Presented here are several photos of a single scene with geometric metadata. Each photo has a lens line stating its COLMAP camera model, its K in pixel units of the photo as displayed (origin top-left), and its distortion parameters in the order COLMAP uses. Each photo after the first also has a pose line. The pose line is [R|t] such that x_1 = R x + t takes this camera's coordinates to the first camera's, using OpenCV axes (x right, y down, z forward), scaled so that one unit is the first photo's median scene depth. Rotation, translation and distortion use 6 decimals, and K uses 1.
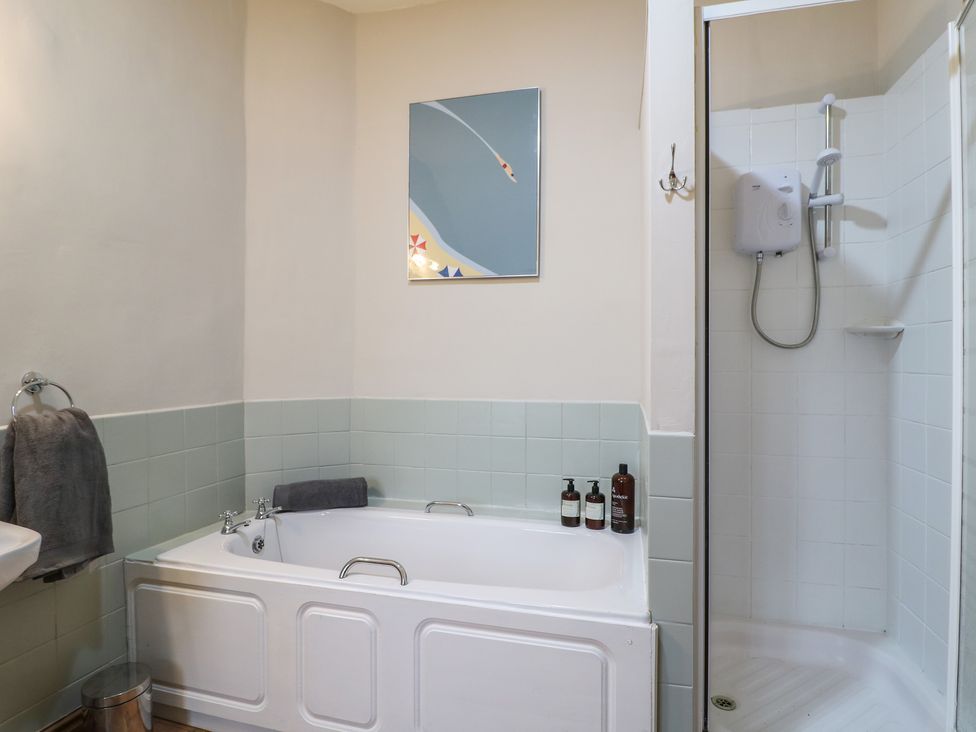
lens RADIAL K [[516.9, 0, 489.0], [0, 516.9, 362.6], [0, 0, 1]] dist [0.001311, -0.016769]
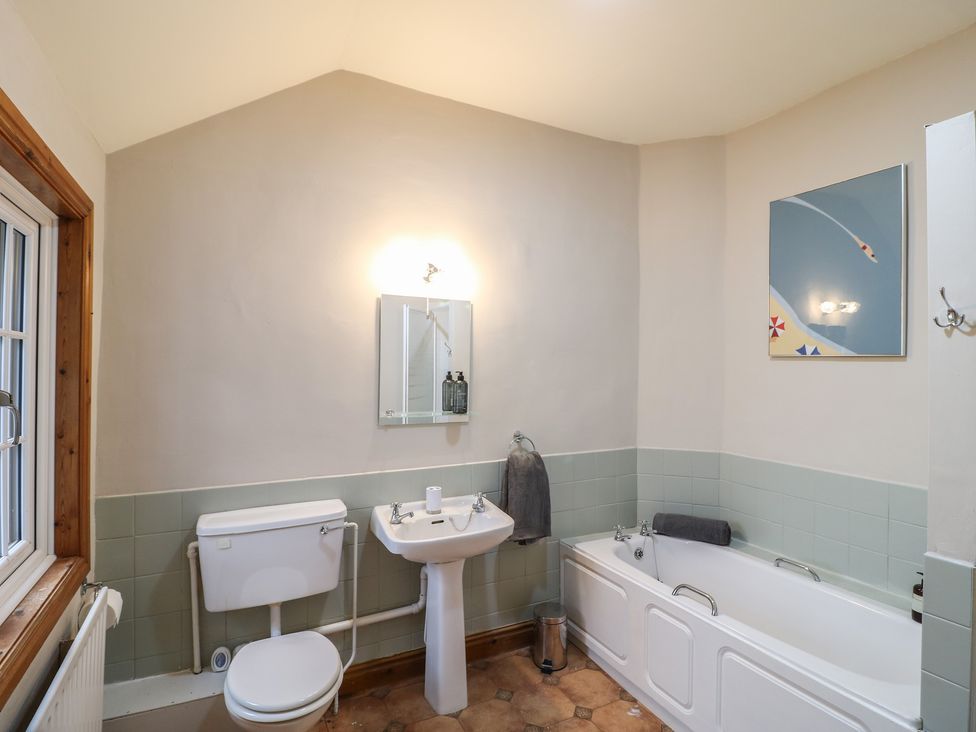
lens RADIAL K [[505.5, 0, 492.3], [0, 505.5, 364.4], [0, 0, 1]] dist [0.005878, -0.015570]
pose [[0.668160, 0.002361, -0.744014, 0.332806], [-0.008321, 0.999956, -0.004300, -0.166010], [0.743971, 0.009064, 0.668150, -0.245493]]
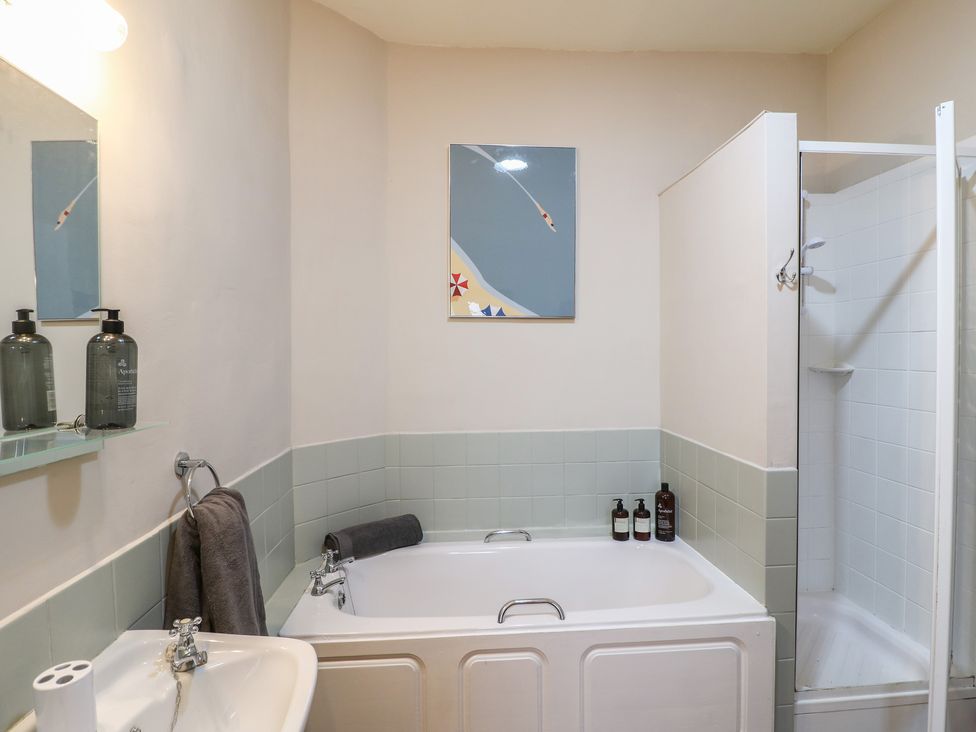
lens RADIAL K [[516.9, 0, 489.0], [0, 516.9, 362.6], [0, 0, 1]] dist [0.001311, -0.016769]
pose [[0.946045, -0.014541, 0.323710, -0.518306], [0.009333, 0.999801, 0.017634, -0.109496], [-0.323902, -0.013661, 0.945992, 0.008983]]
